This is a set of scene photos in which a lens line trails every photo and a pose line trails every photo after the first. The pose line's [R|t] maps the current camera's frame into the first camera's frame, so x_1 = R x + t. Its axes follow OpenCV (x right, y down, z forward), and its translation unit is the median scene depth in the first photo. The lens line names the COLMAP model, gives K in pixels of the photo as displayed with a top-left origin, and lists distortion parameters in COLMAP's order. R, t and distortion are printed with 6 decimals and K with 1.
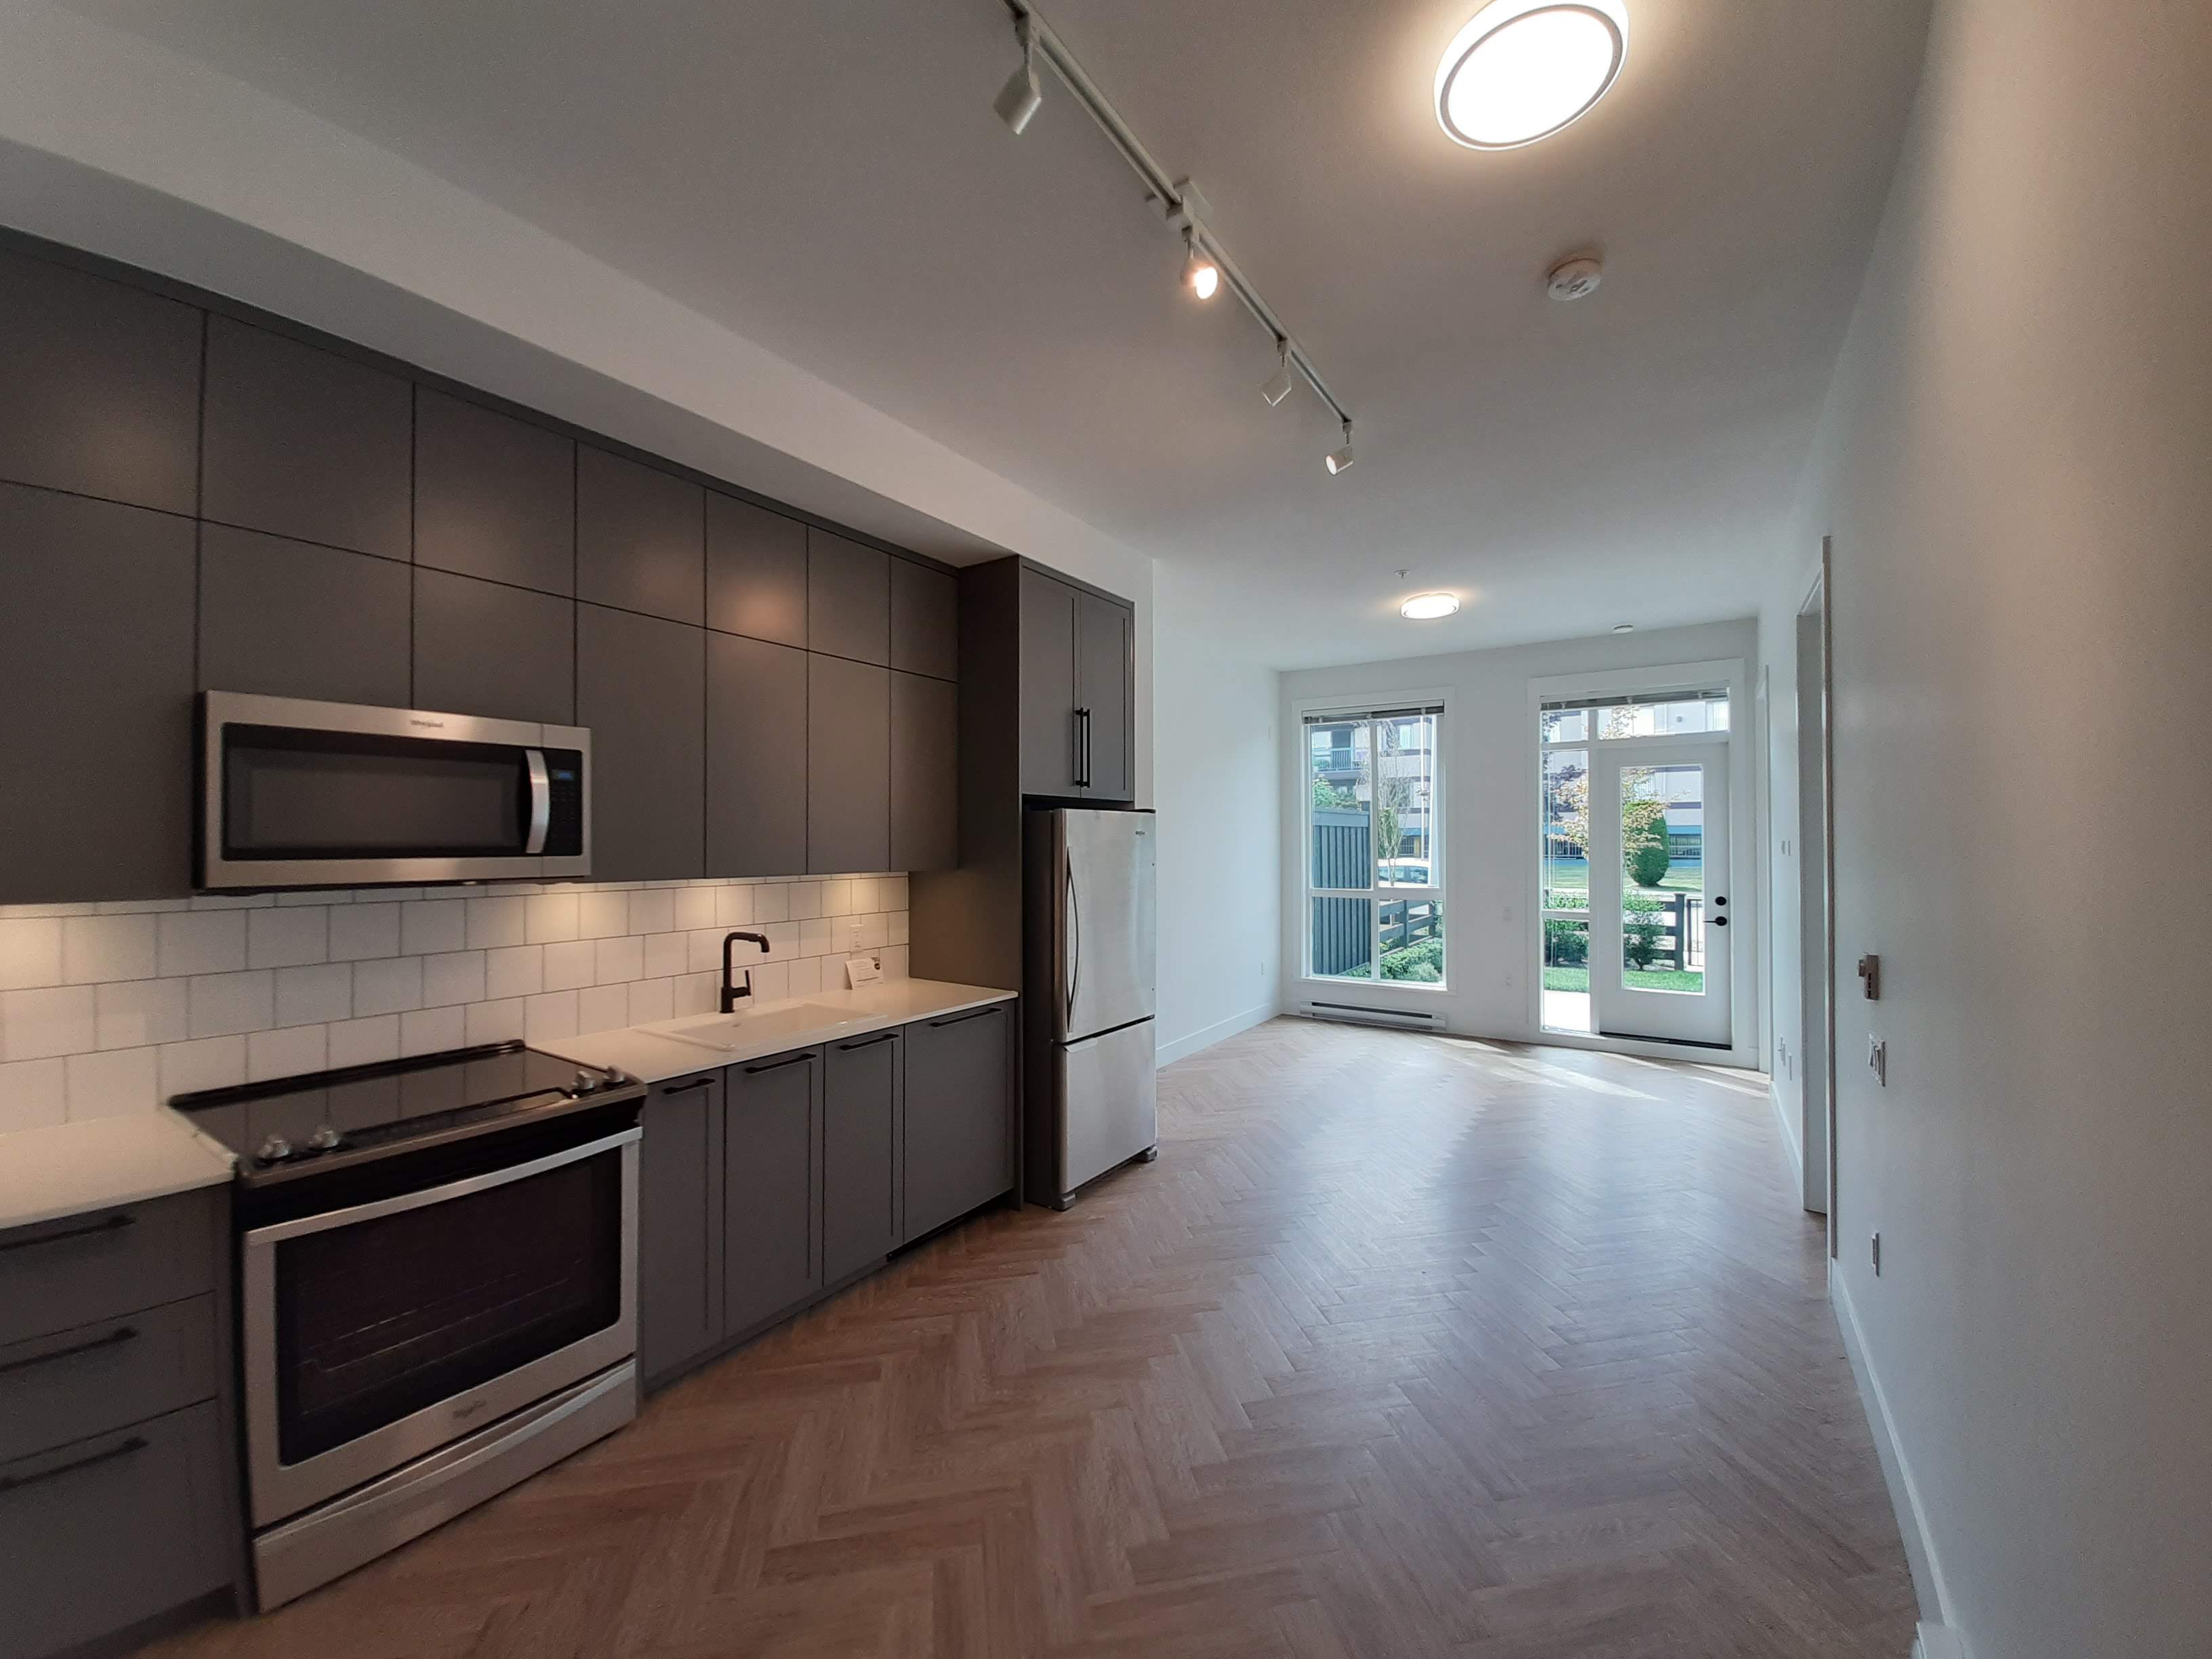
lens RADIAL K [[871.4, 0, 1122.4], [0, 871.4, 829.2], [0, 0, 1]] dist [0.017825, -0.016541]
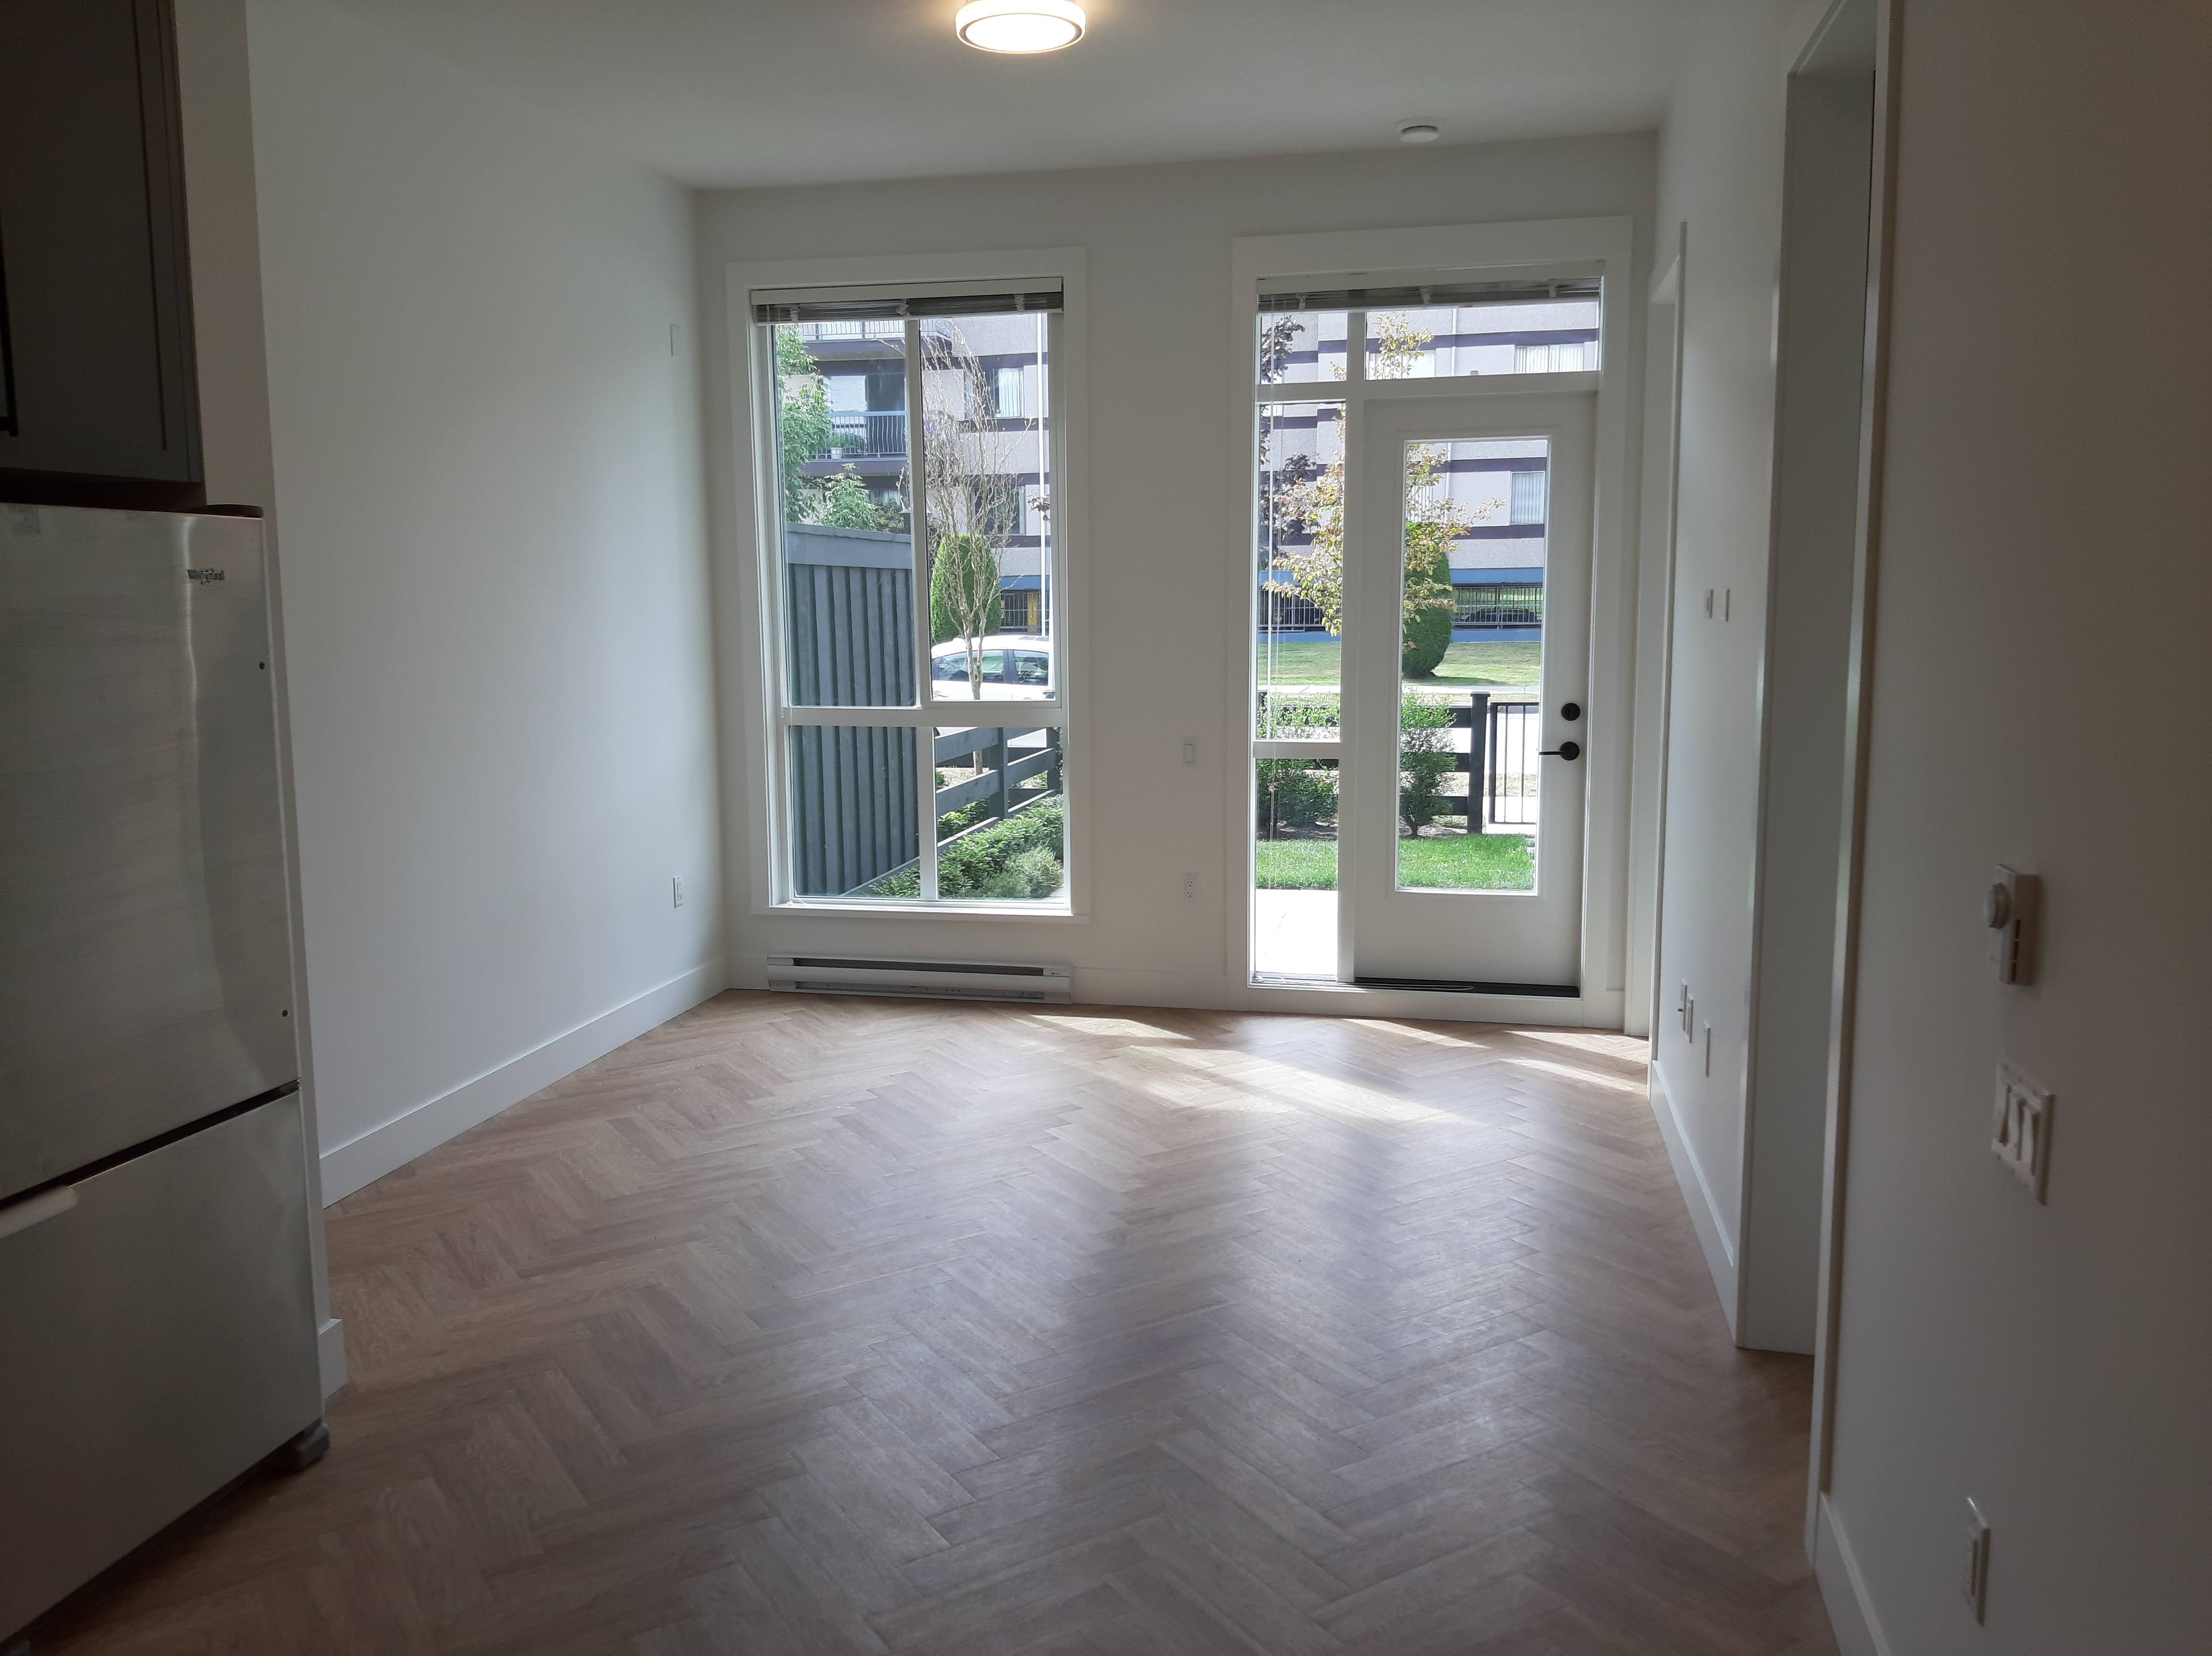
lens RADIAL K [[1705.0, 0, 1106.0], [0, 1705.0, 828.0], [0, 0, 1]] dist [0.045381, -0.001493]
pose [[0.934091, -0.053588, 0.352990, 0.065069], [0.001913, 0.989409, 0.145142, 0.003135], [-0.357030, -0.134901, 0.924301, 0.145126]]
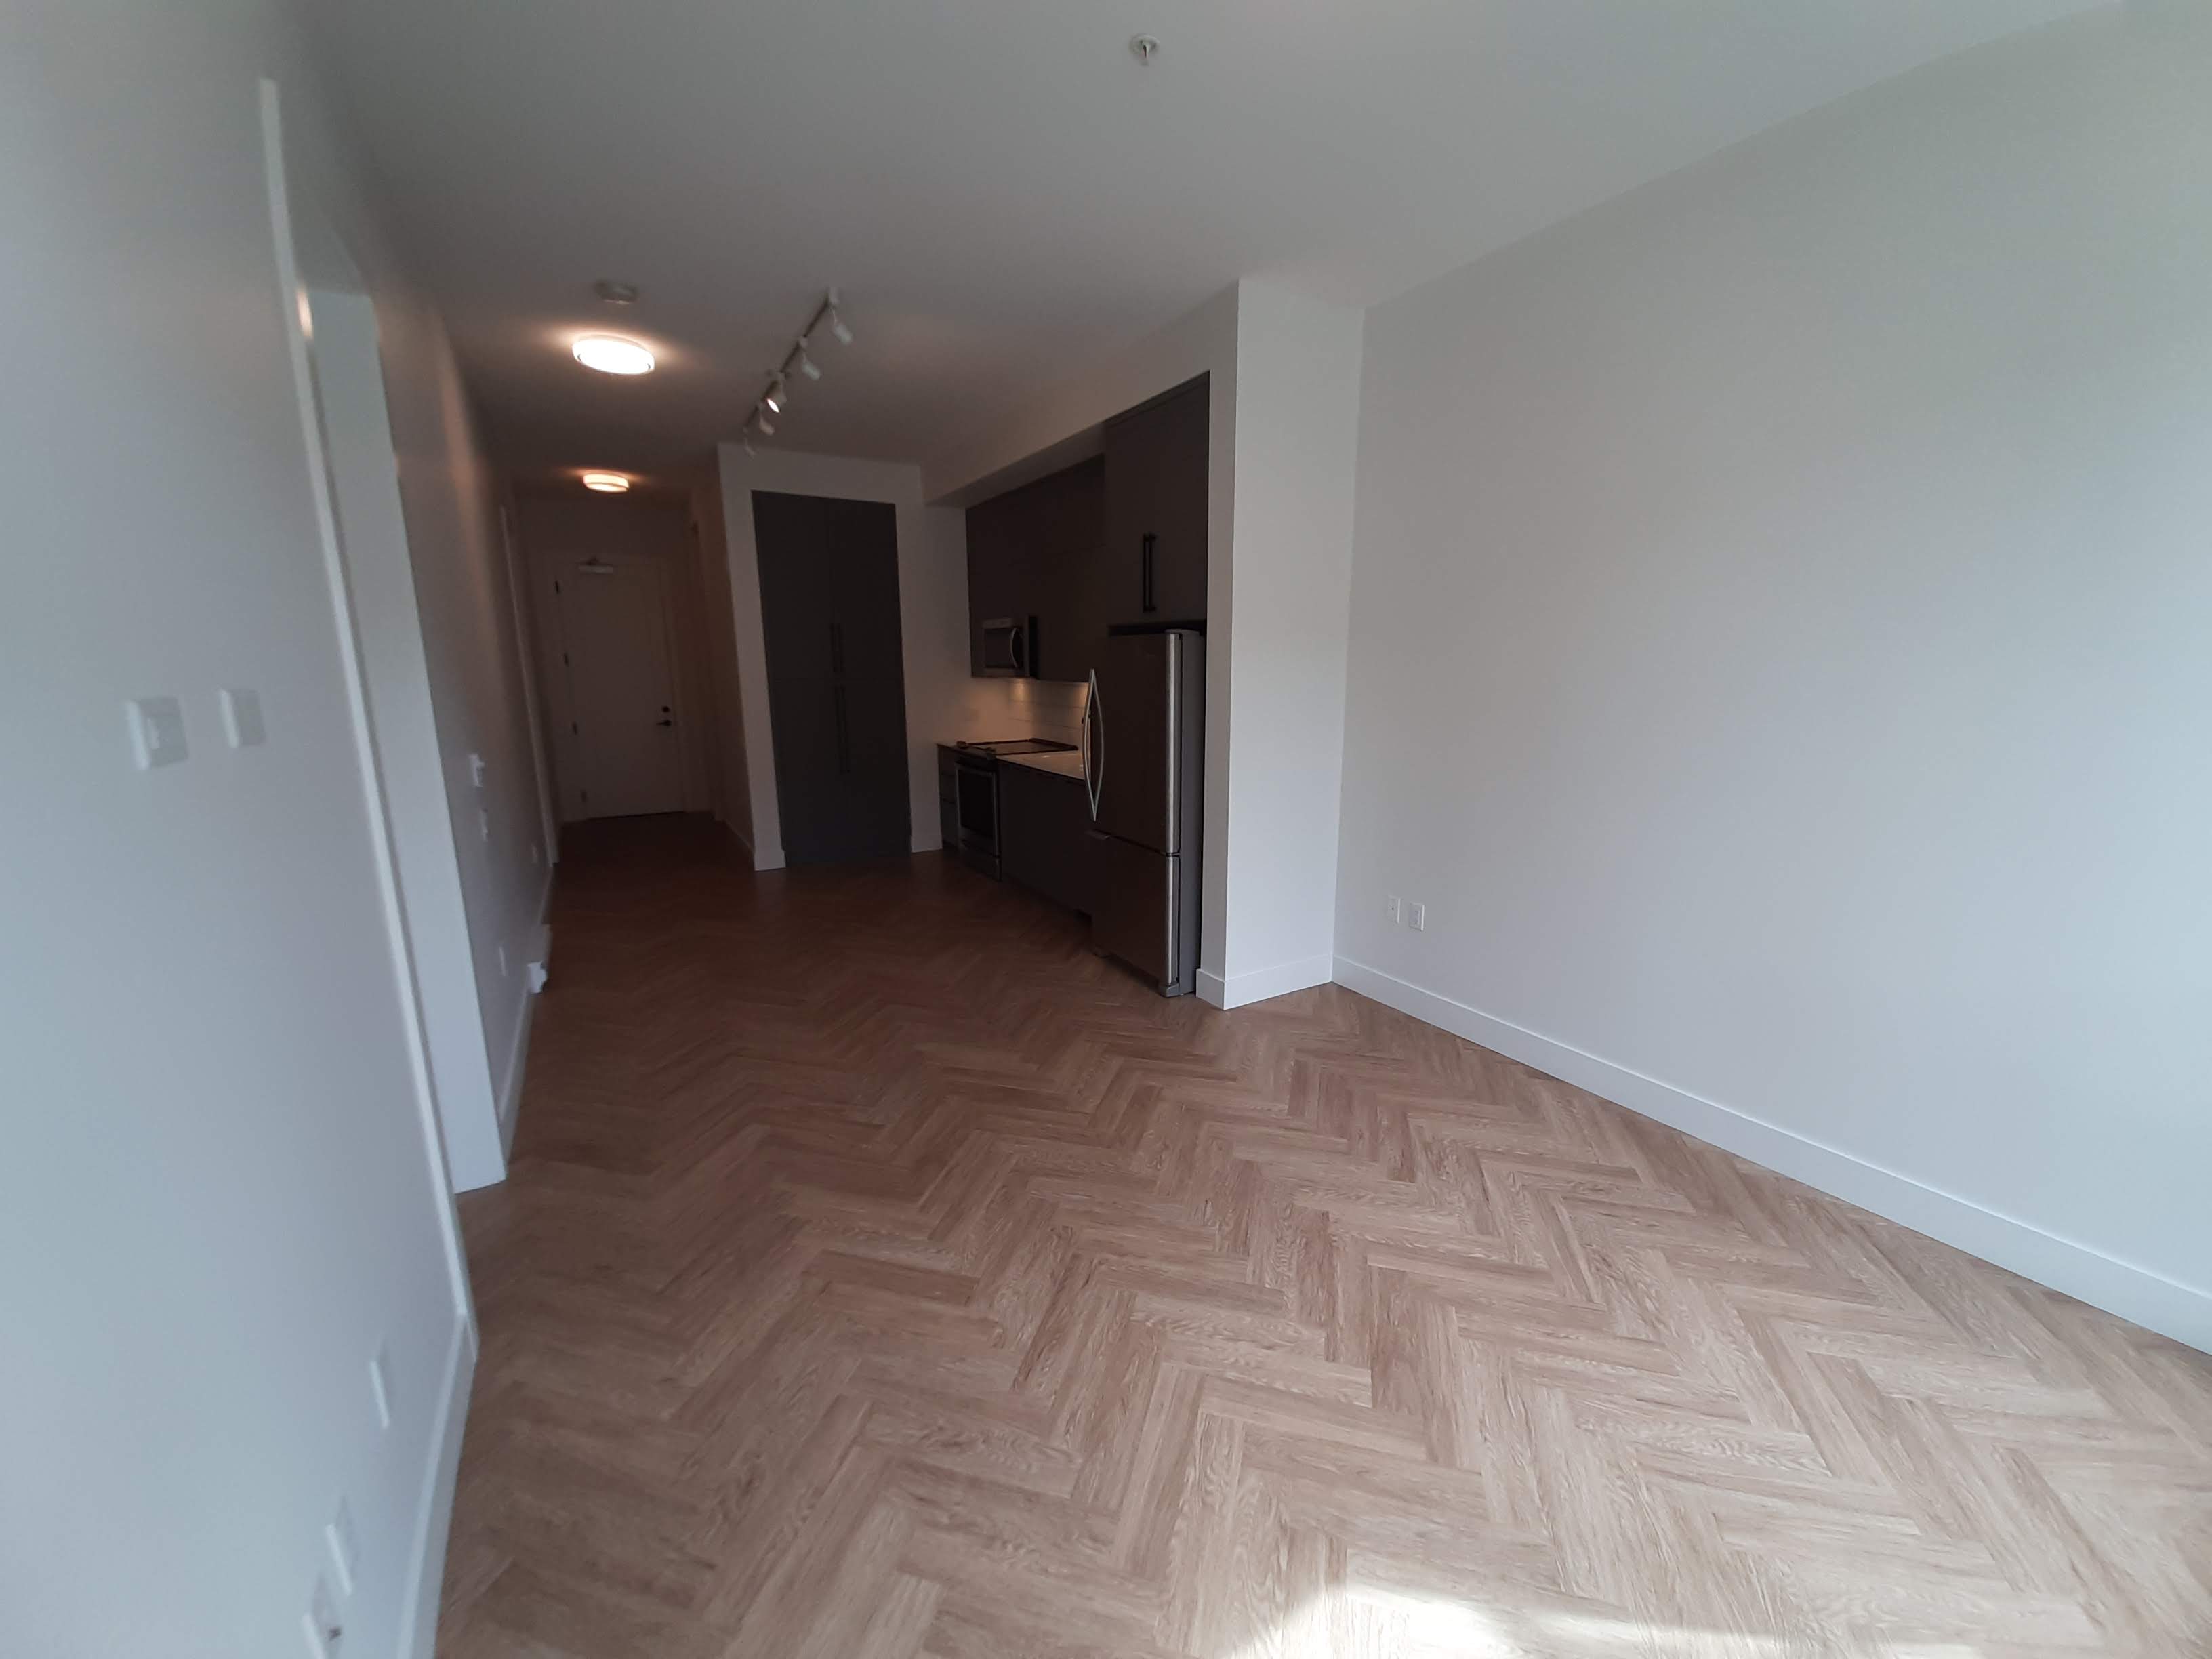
lens RADIAL K [[871.4, 0, 1122.4], [0, 871.4, 829.2], [0, 0, 1]] dist [0.017825, -0.016541]
pose [[-0.446268, 0.174143, -0.877792, 0.541374], [0.012866, 0.982031, 0.188281, 0.004935], [0.894807, 0.072730, -0.440489, 0.841085]]
